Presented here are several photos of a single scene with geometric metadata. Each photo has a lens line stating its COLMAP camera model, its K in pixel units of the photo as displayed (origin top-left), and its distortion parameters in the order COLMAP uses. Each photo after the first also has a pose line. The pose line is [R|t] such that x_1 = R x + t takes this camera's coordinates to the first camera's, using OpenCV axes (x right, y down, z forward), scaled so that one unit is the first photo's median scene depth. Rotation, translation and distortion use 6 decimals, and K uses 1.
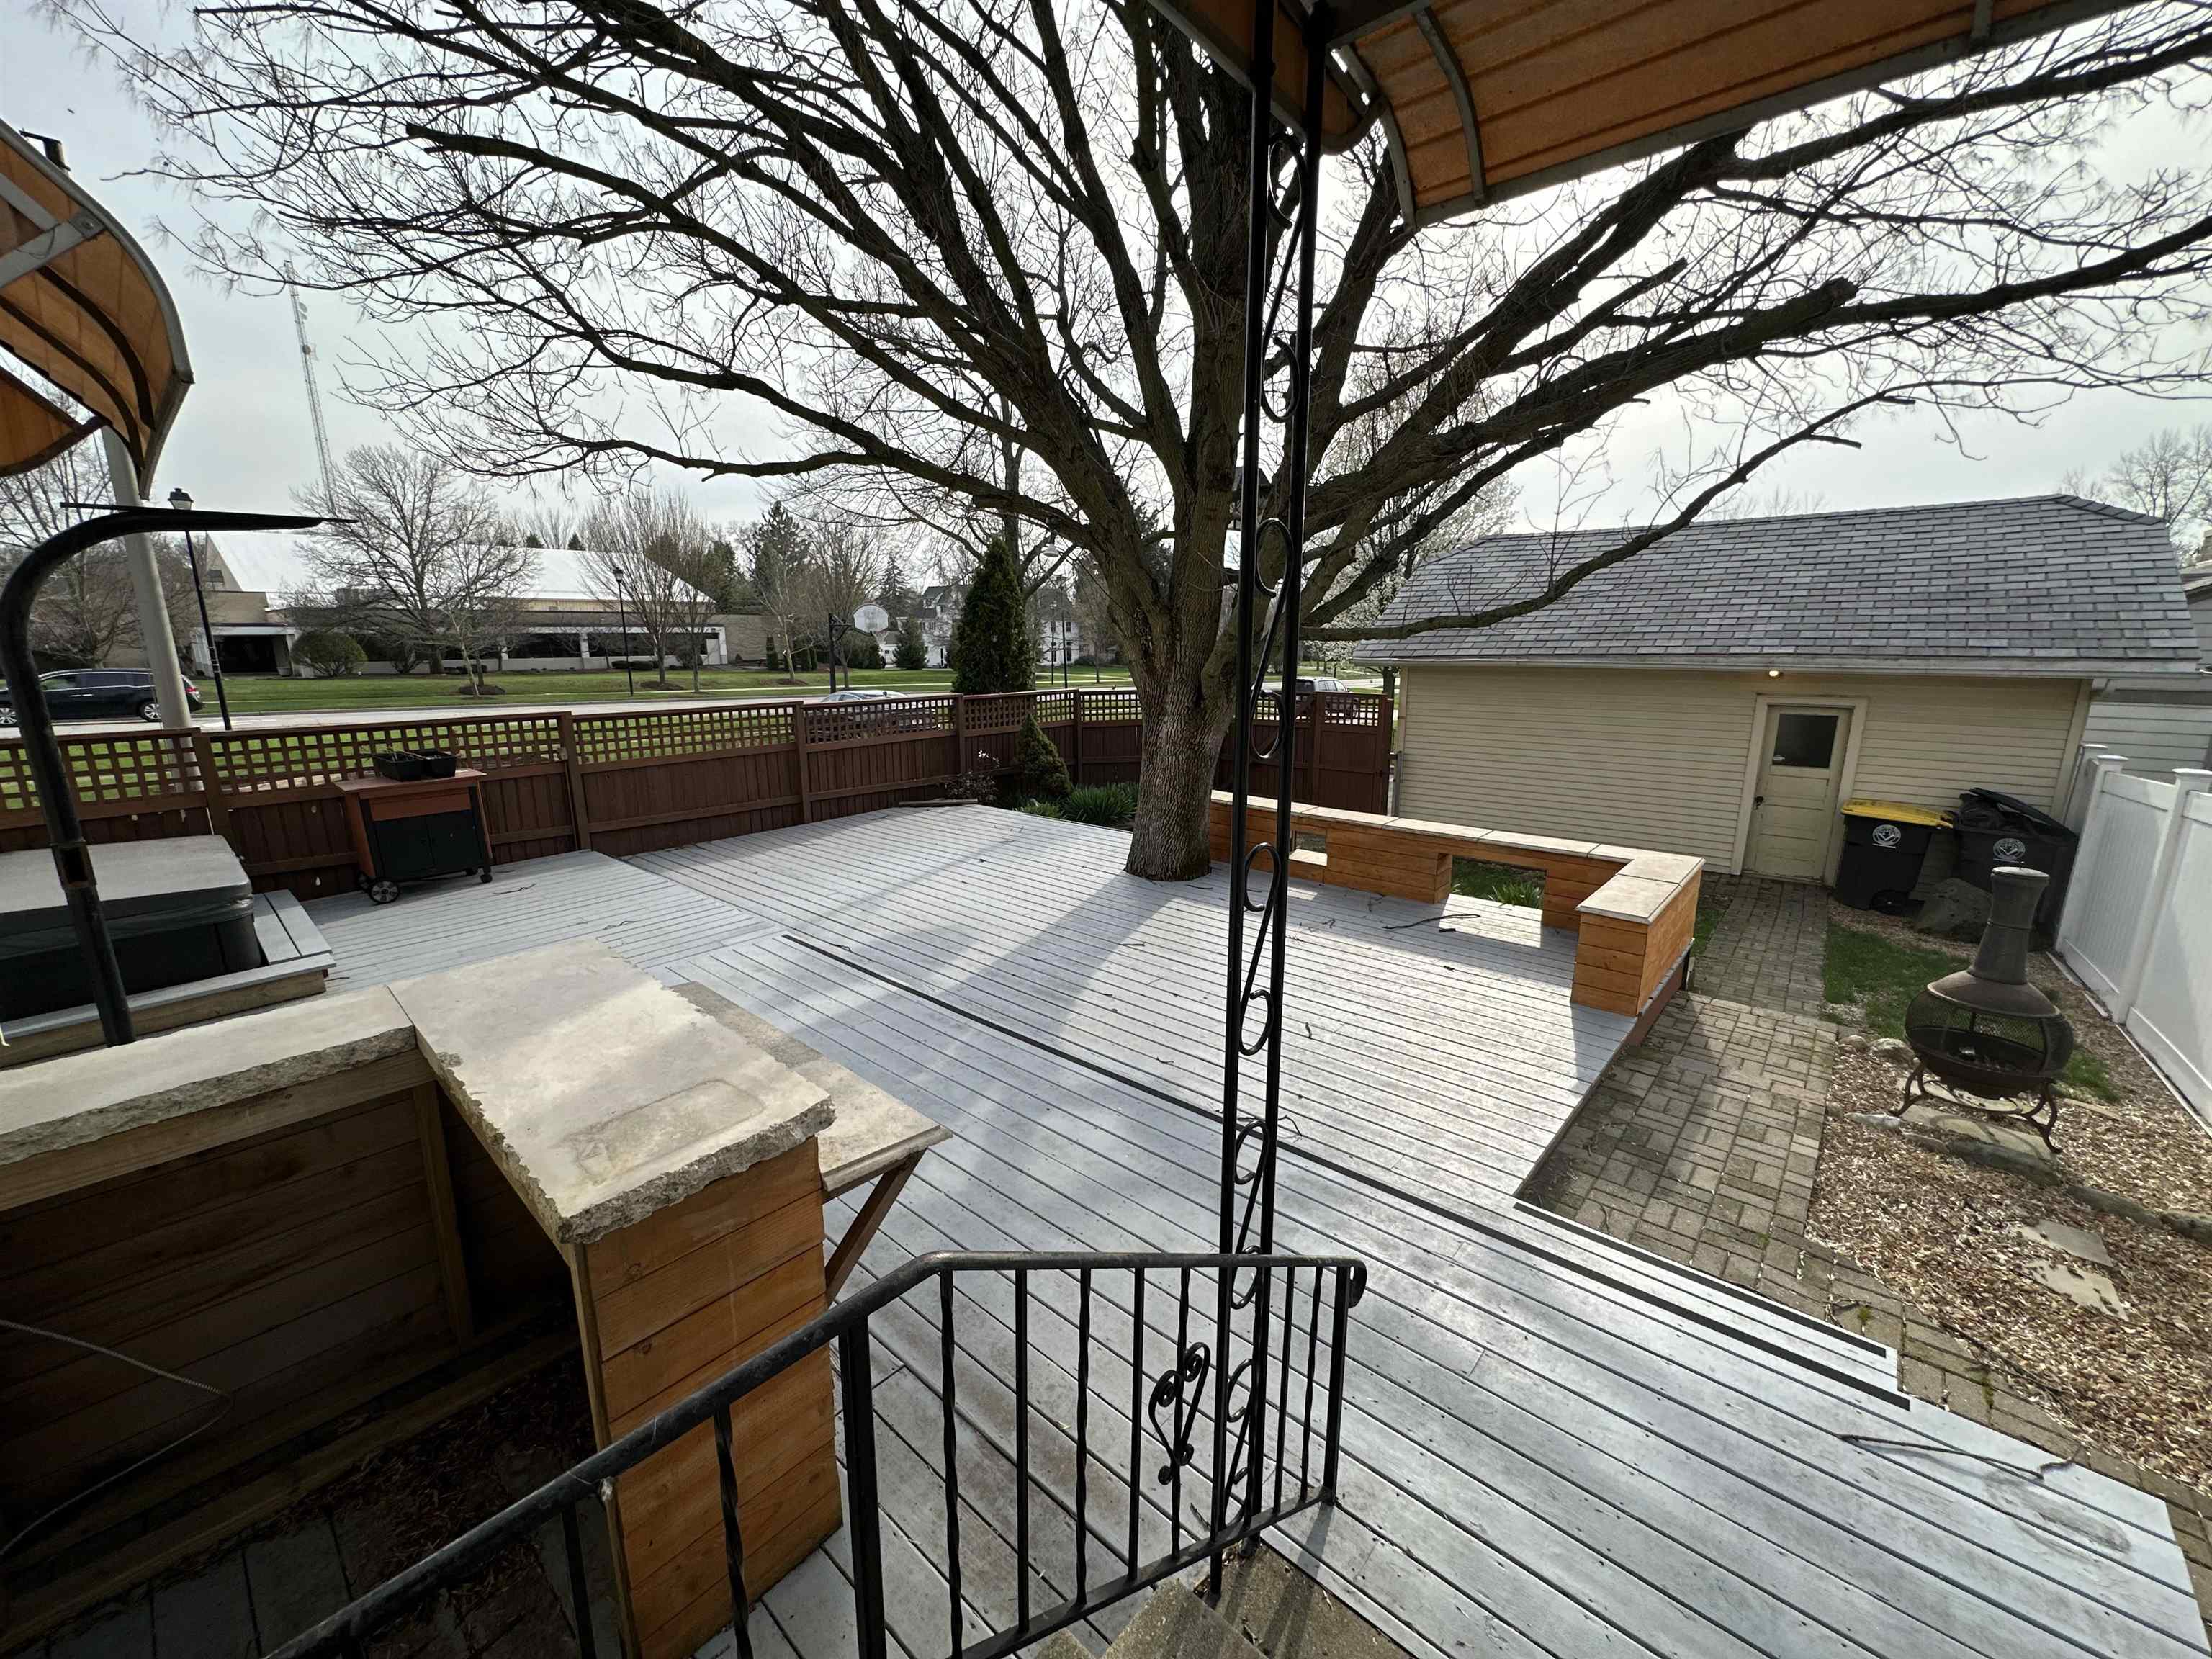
lens RADIAL K [[884.5, 0, 1106.0], [0, 884.5, 829.5], [0, 0, 1]] dist [-0.001248, -0.000103]
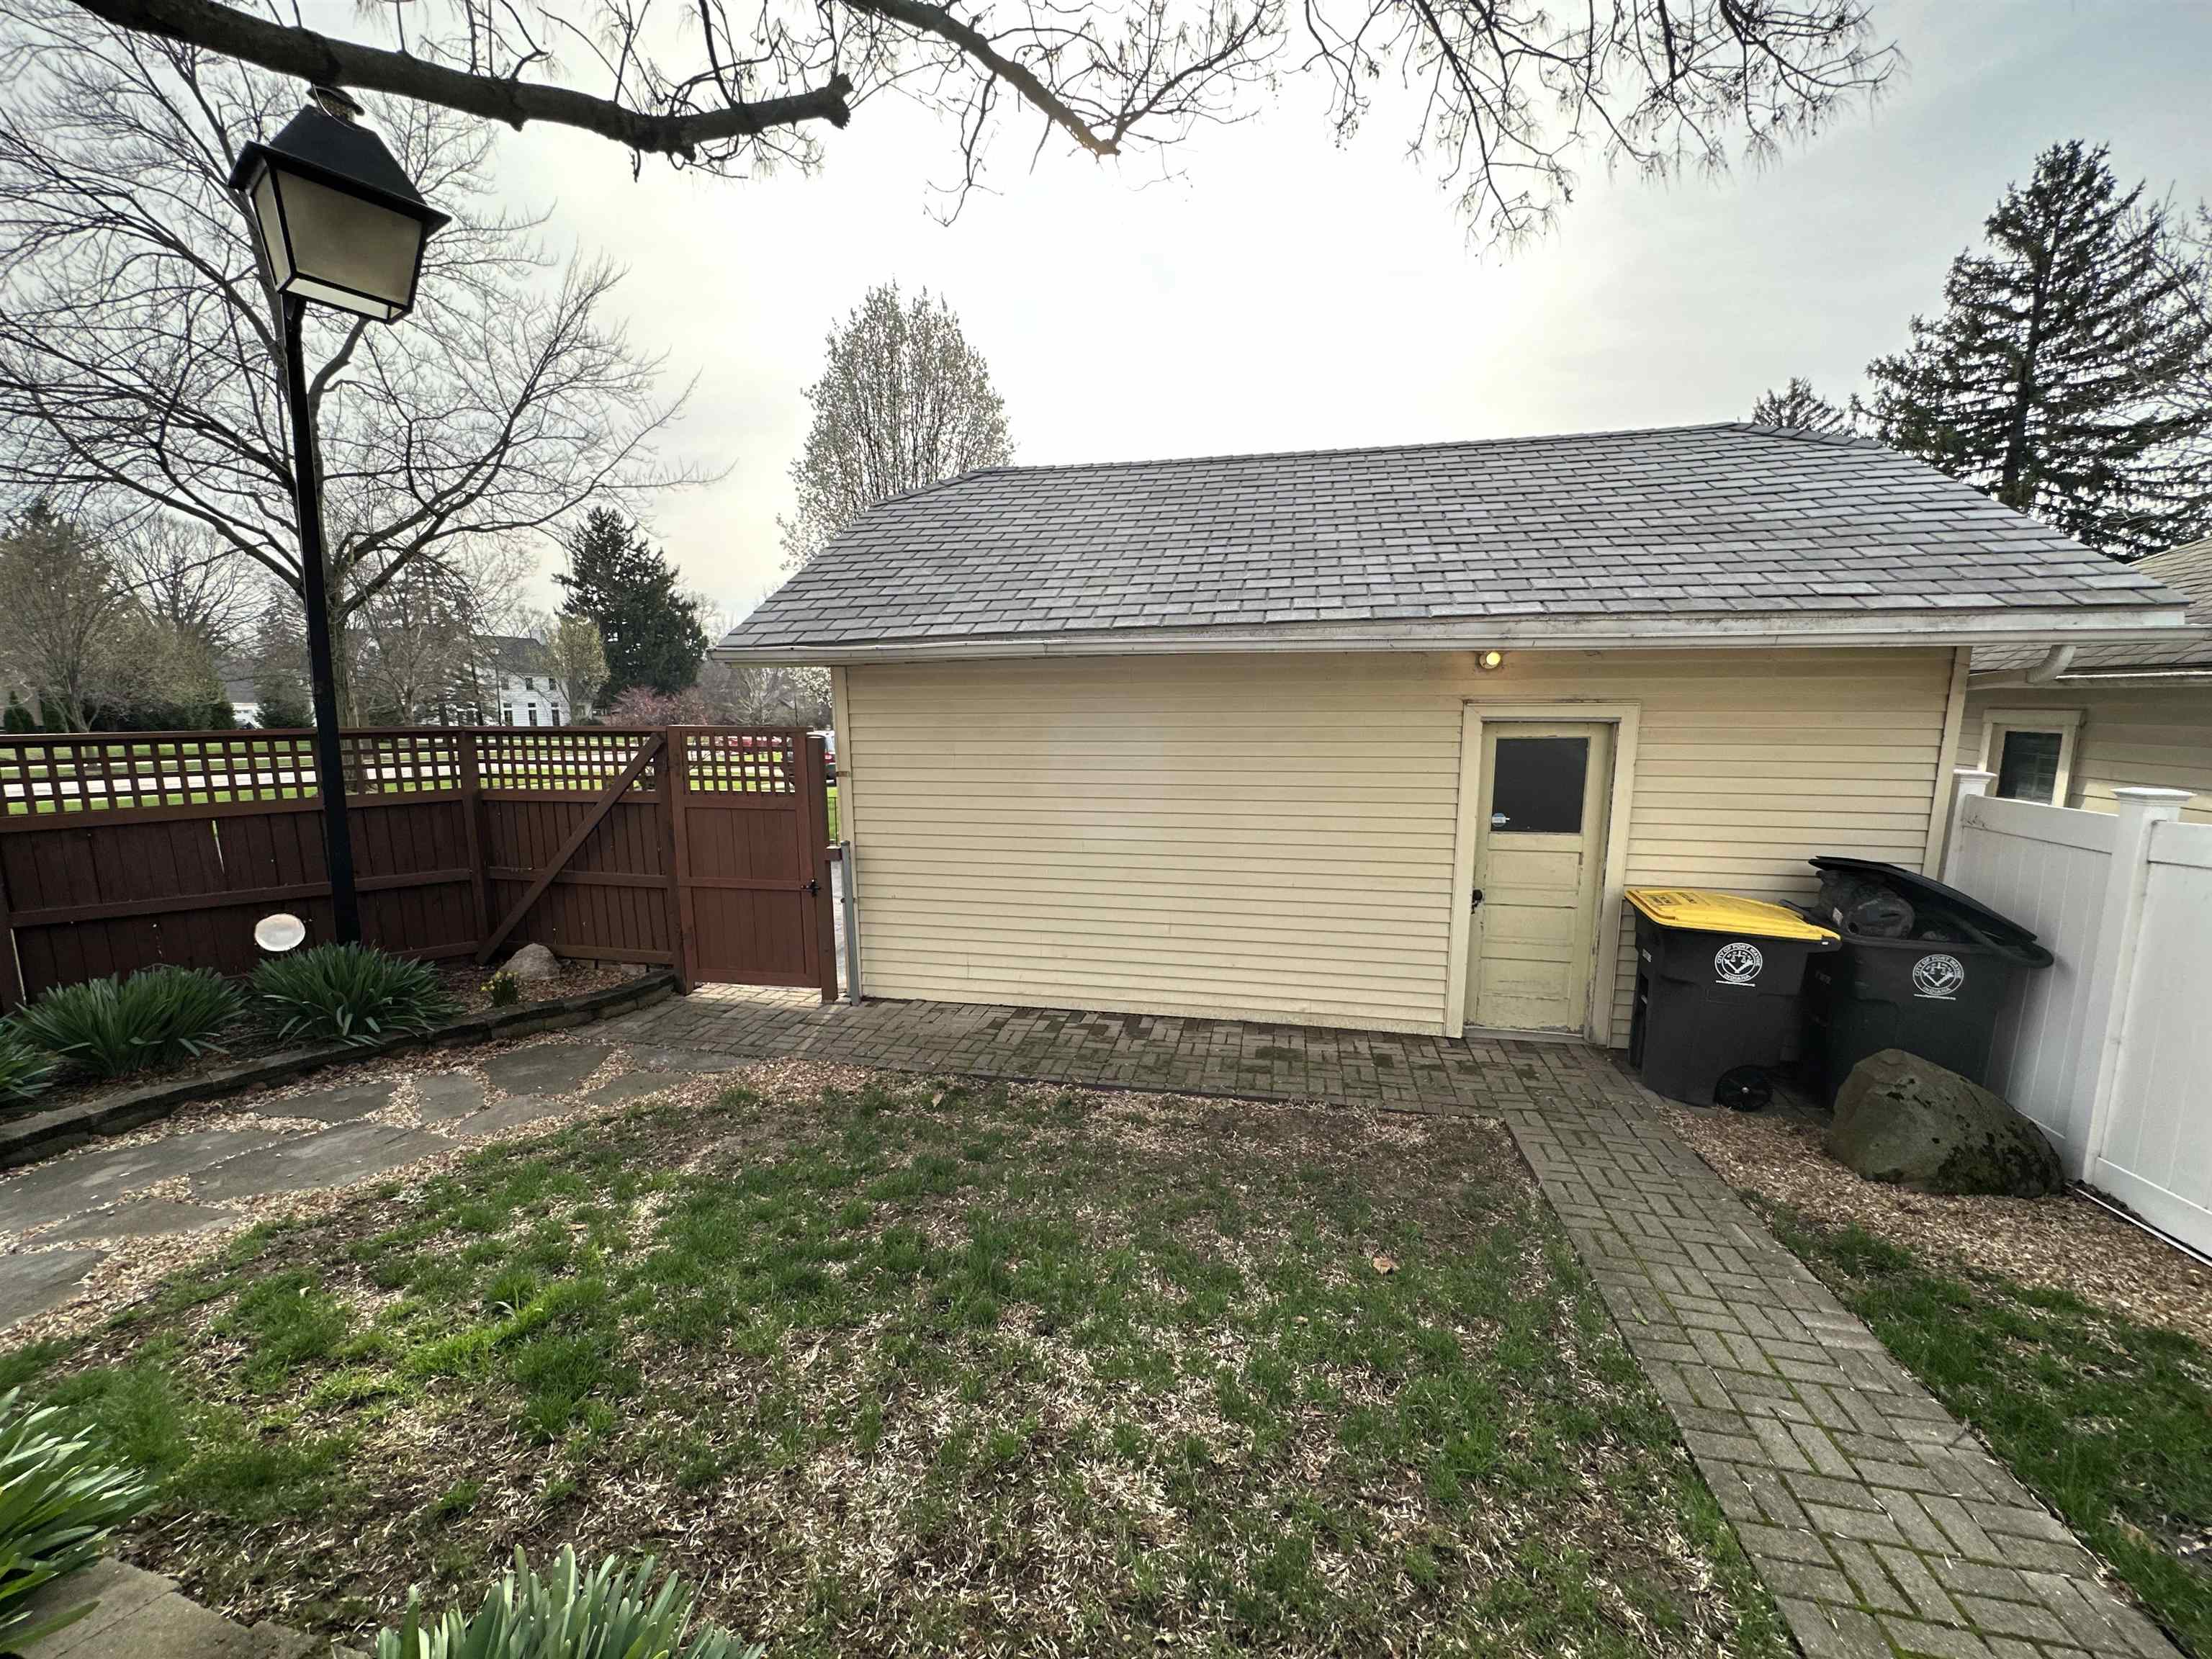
lens RADIAL K [[884.5, 0, 1106.0], [0, 884.5, 829.5], [0, 0, 1]] dist [-0.001248, -0.000103]
pose [[0.884671, -0.069681, 0.460980, 0.307068], [0.101091, 0.993914, -0.043767, -0.077406], [-0.455125, 0.085320, 0.886331, 0.652245]]
